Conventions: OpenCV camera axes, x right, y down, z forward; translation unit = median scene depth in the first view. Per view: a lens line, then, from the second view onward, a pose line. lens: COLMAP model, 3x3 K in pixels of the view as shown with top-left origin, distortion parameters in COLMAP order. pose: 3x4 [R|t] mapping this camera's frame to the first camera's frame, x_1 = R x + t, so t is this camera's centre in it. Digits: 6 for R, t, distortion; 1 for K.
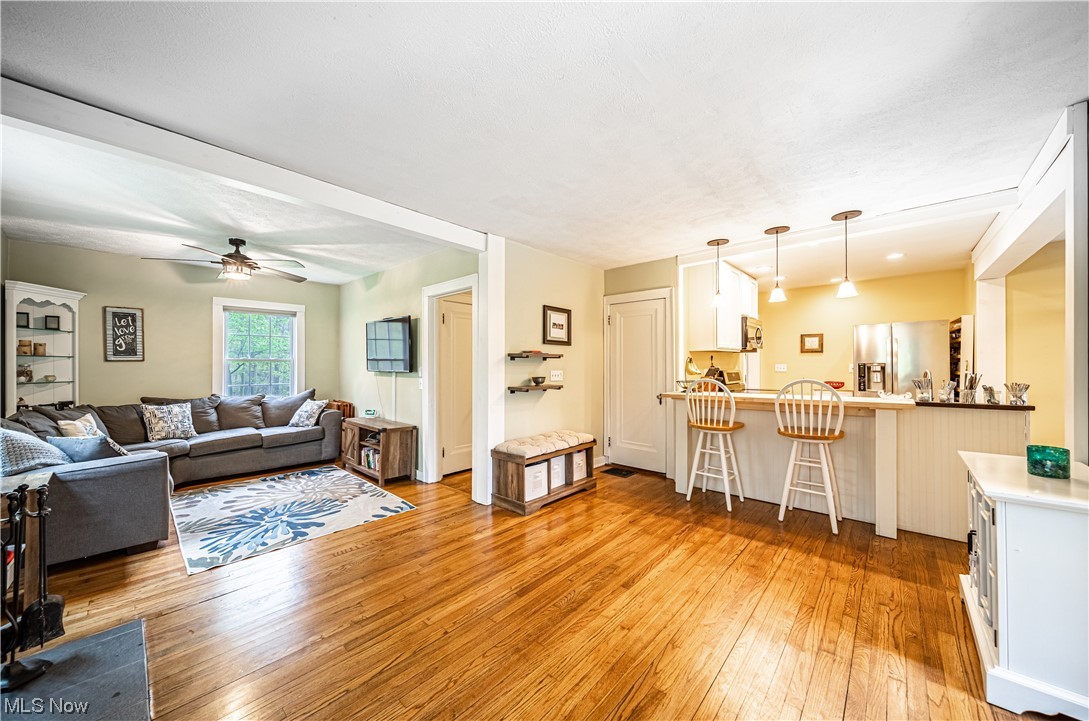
lens RADIAL K [[379.7, 0, 544.5], [0, 379.7, 360.5], [0, 0, 1]] dist [0.000692, -0.002996]
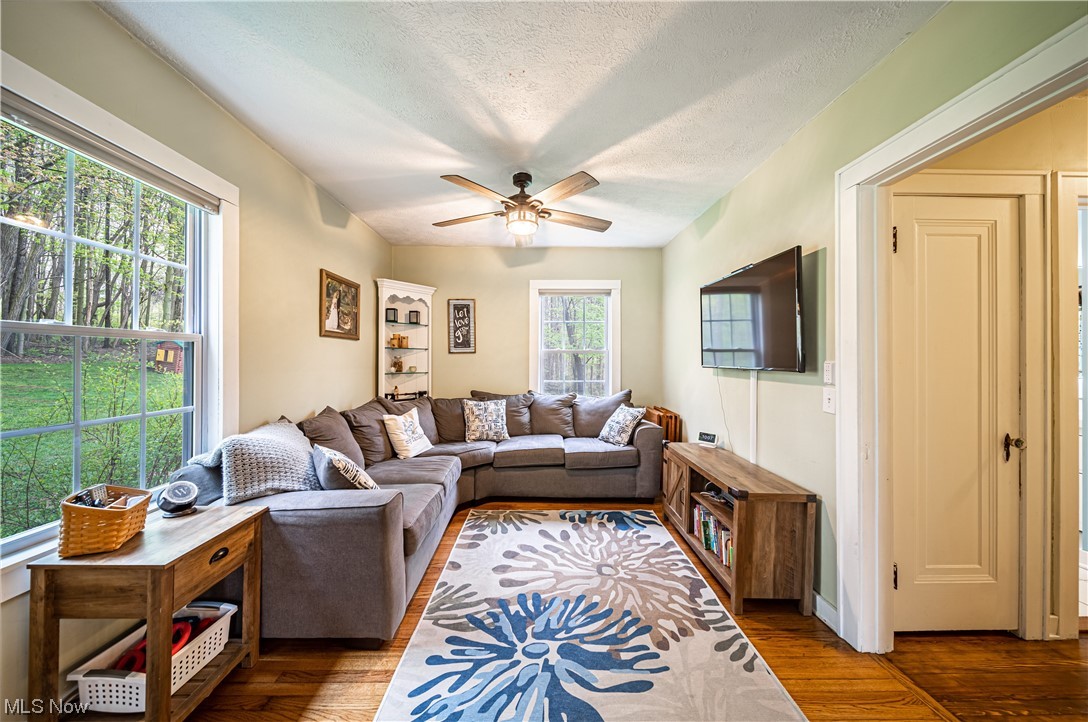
lens RADIAL K [[390.8, 0, 544.0], [0, 390.8, 361.0], [0, 0, 1]] dist [0.000463, 0.000037]
pose [[0.694252, 0.006259, -0.719705, -0.235155], [0.004184, 0.999910, 0.012733, 0.010665], [0.719720, -0.011851, 0.694163, 0.468731]]
